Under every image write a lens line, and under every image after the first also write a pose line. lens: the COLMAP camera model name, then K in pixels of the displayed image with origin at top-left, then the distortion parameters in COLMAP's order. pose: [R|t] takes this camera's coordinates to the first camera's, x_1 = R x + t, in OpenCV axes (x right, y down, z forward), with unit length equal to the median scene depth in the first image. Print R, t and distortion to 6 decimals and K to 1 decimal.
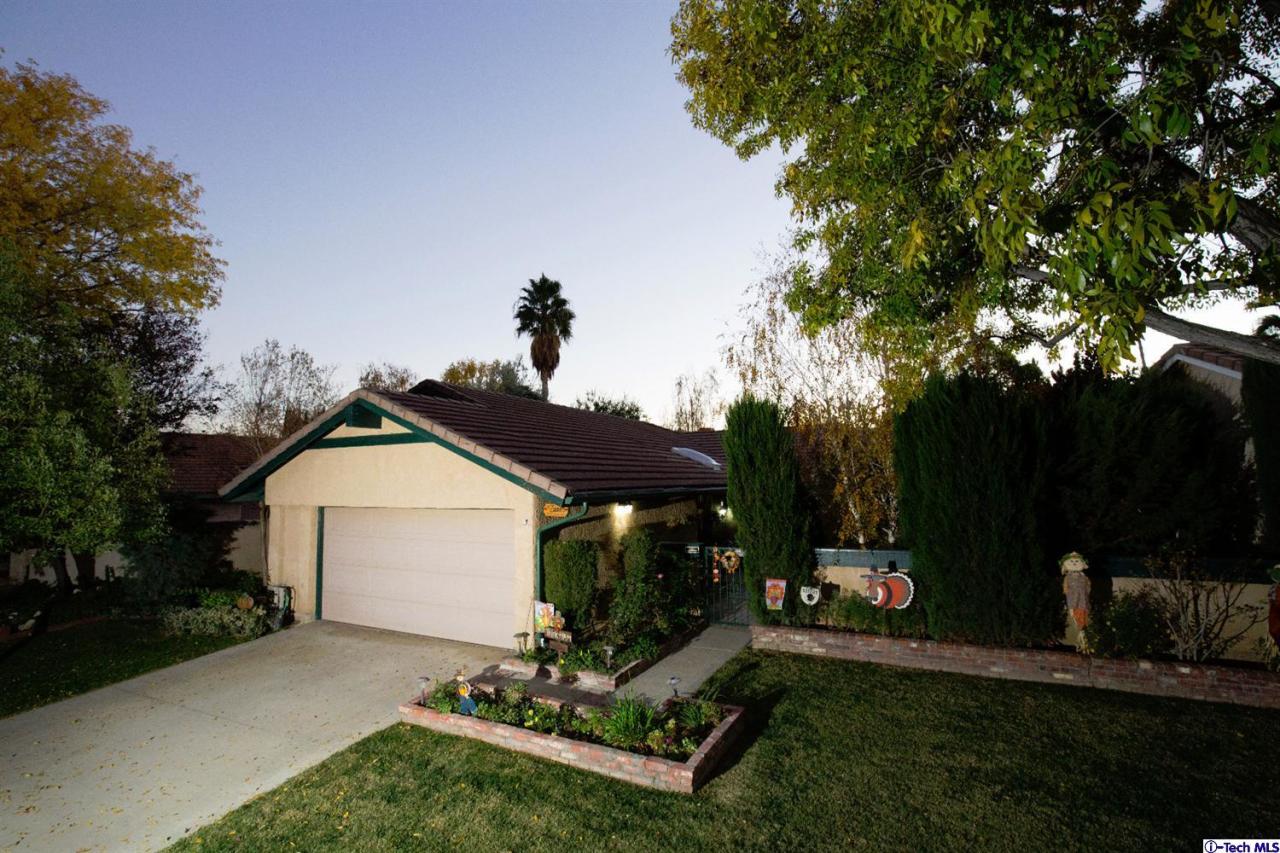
lens RADIAL K [[578.4, 0, 639.8], [0, 578.4, 420.6], [0, 0, 1]] dist [-0.036918, 0.007229]
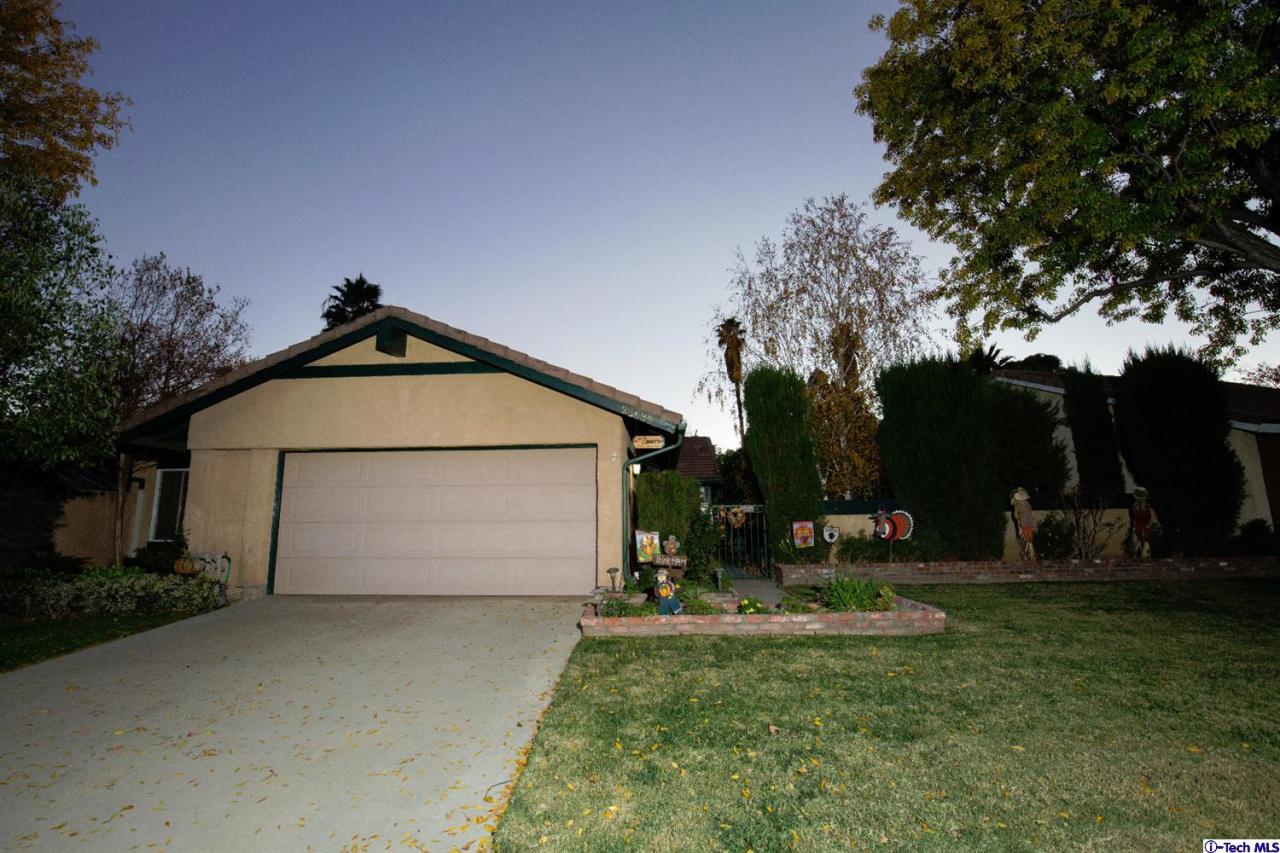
lens RADIAL K [[568.3, 0, 639.5], [0, 568.3, 425.1], [0, 0, 1]] dist [-0.031833, 0.000676]
pose [[0.917252, 0.072281, 0.391694, -0.553135], [-0.044338, 0.995814, -0.079932, 0.207731], [-0.395832, 0.055951, 0.916617, 0.106803]]
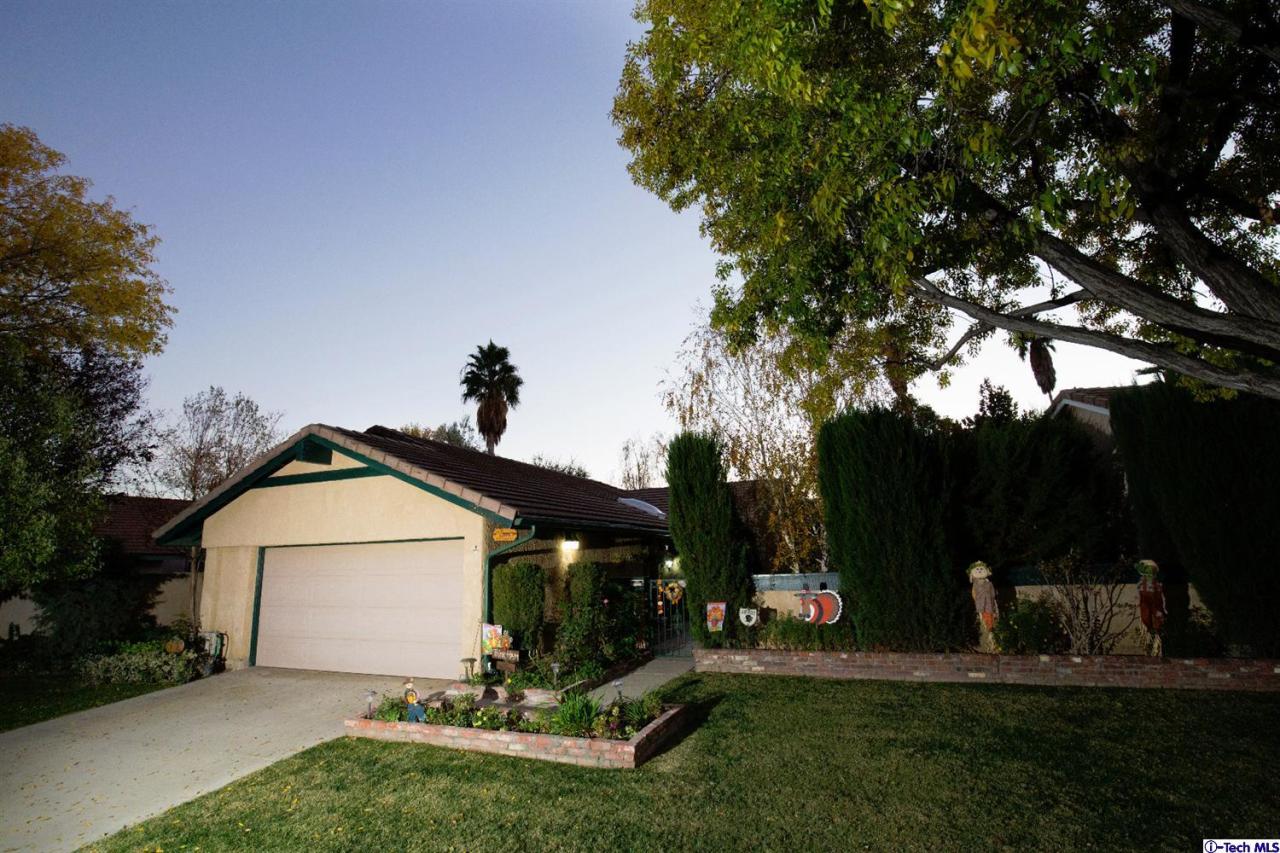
lens RADIAL K [[583.9, 0, 638.2], [0, 583.9, 422.8], [0, 0, 1]] dist [-0.038135, 0.007731]
pose [[0.996206, 0.002405, 0.086992, 0.002169], [0.008260, 0.992491, -0.122036, 0.085948], [-0.086632, 0.122292, 0.988706, -0.082426]]
